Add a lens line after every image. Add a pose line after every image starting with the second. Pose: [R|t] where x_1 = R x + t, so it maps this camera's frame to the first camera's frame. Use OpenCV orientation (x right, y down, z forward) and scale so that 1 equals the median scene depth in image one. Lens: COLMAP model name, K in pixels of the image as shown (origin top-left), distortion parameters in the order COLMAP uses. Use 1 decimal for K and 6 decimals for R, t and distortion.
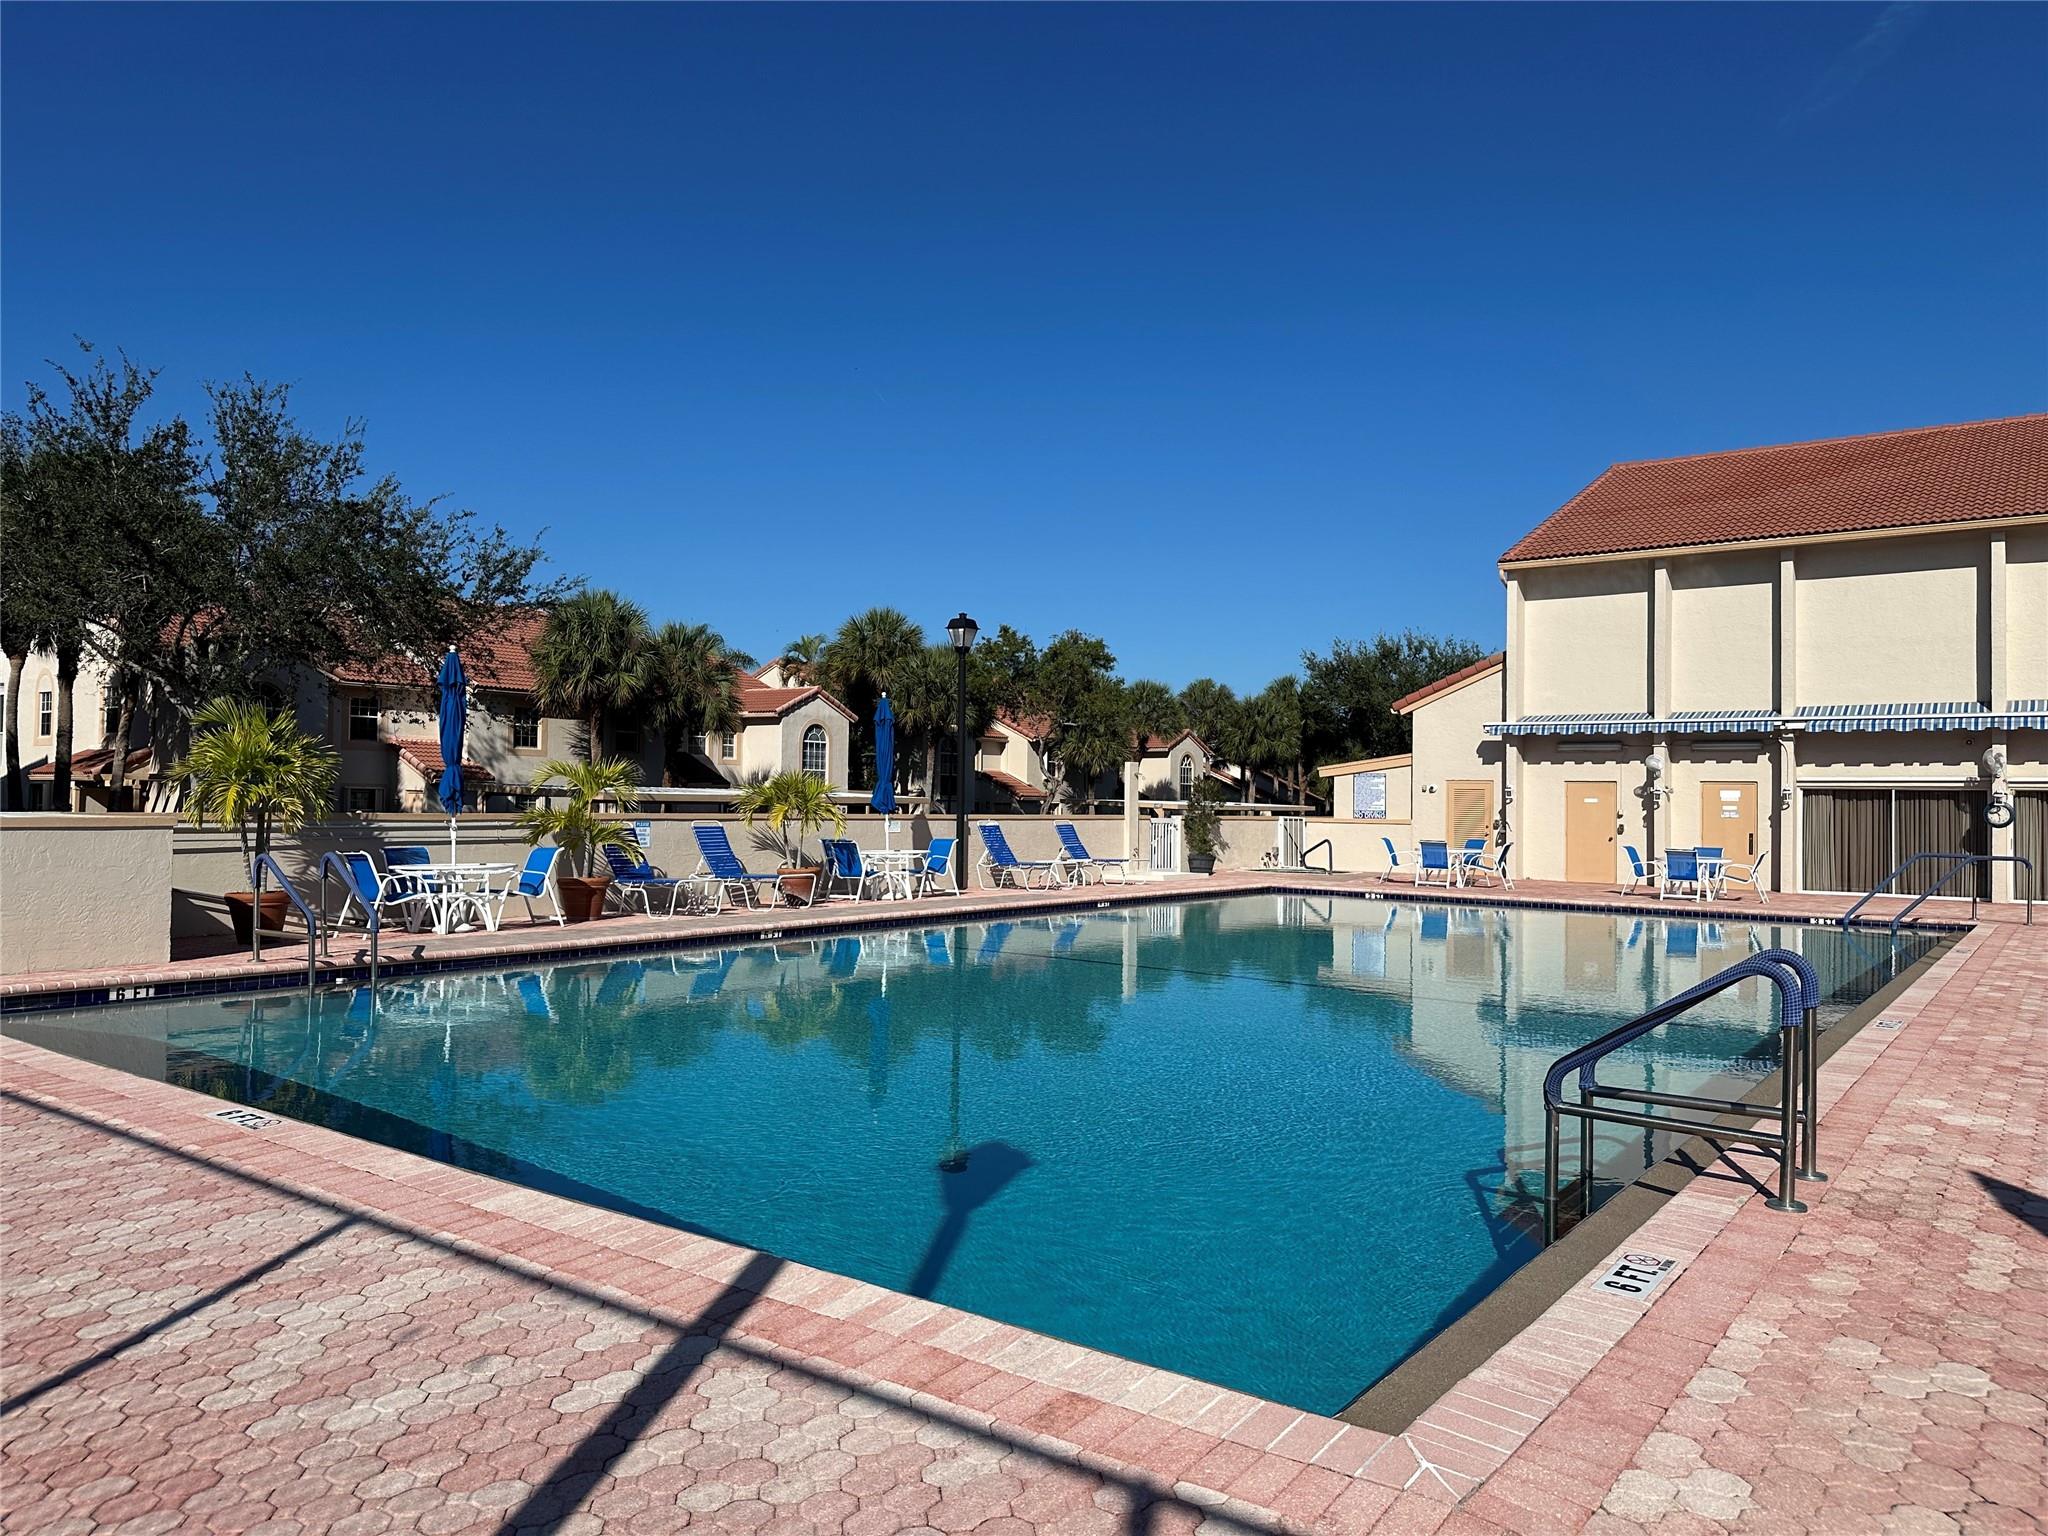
lens RADIAL K [[1397.5, 0, 1024.9], [0, 1397.5, 777.5], [0, 0, 1]] dist [-0.002434, -0.000780]
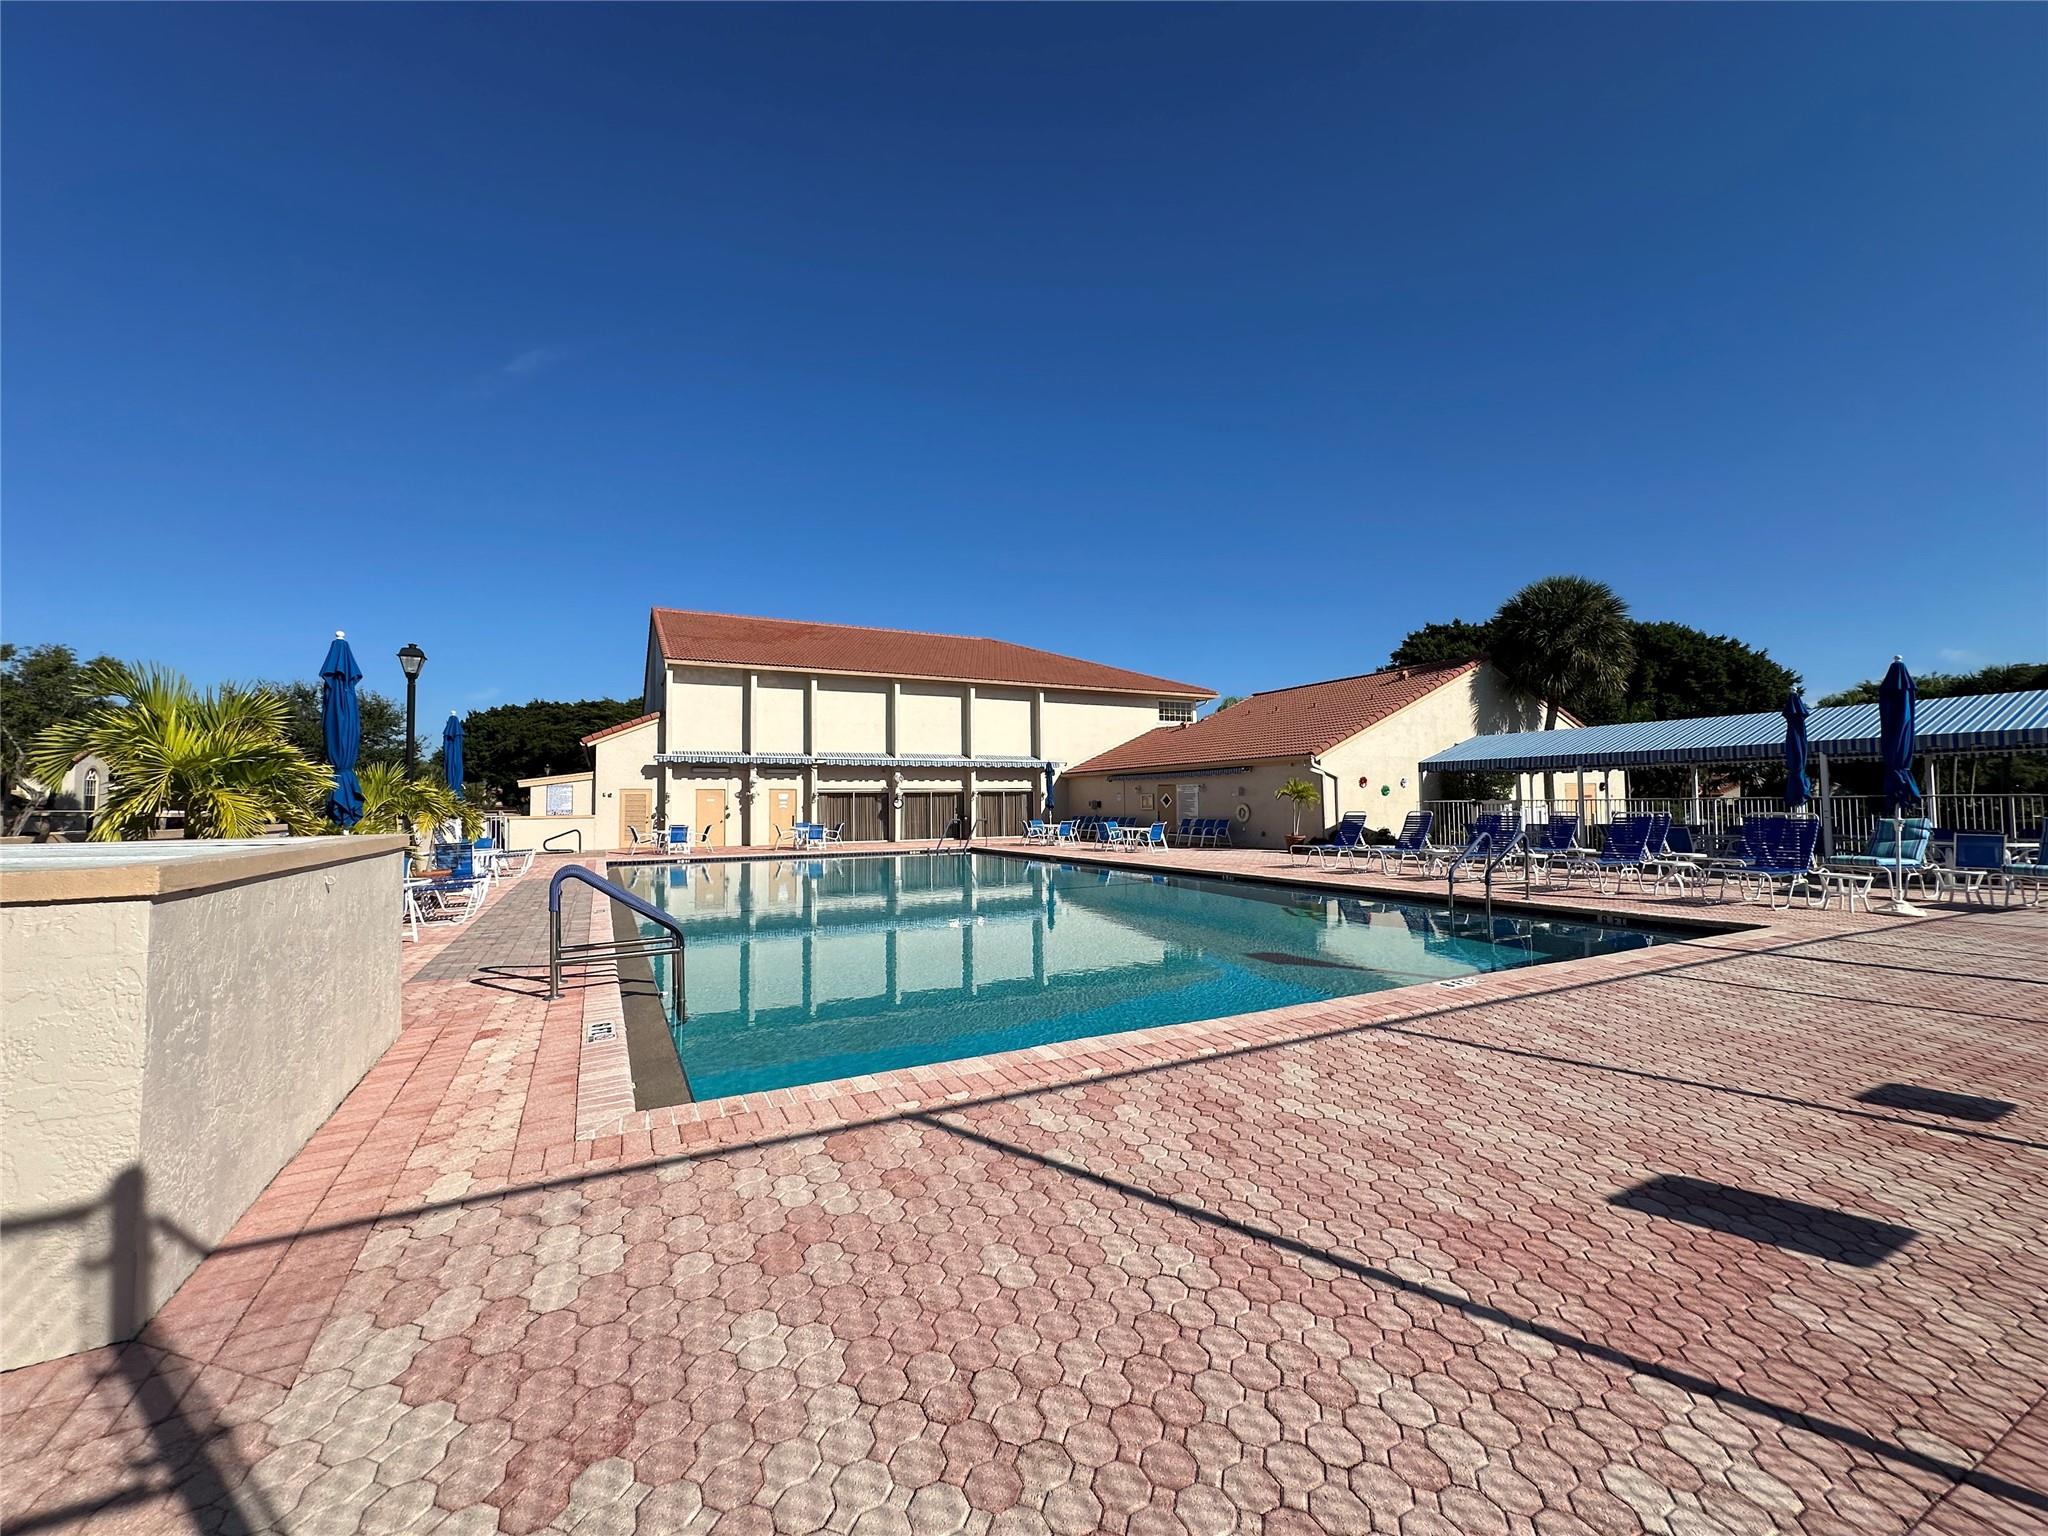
lens RADIAL K [[817.5, 0, 1025.4], [0, 817.5, 762.4], [0, 0, 1]] dist [0.000595, -0.000219]
pose [[0.427065, 0.027397, 0.903806, -0.376304], [0.002188, 0.999507, -0.031332, 0.001962], [-0.904219, 0.015359, 0.426794, 0.207595]]
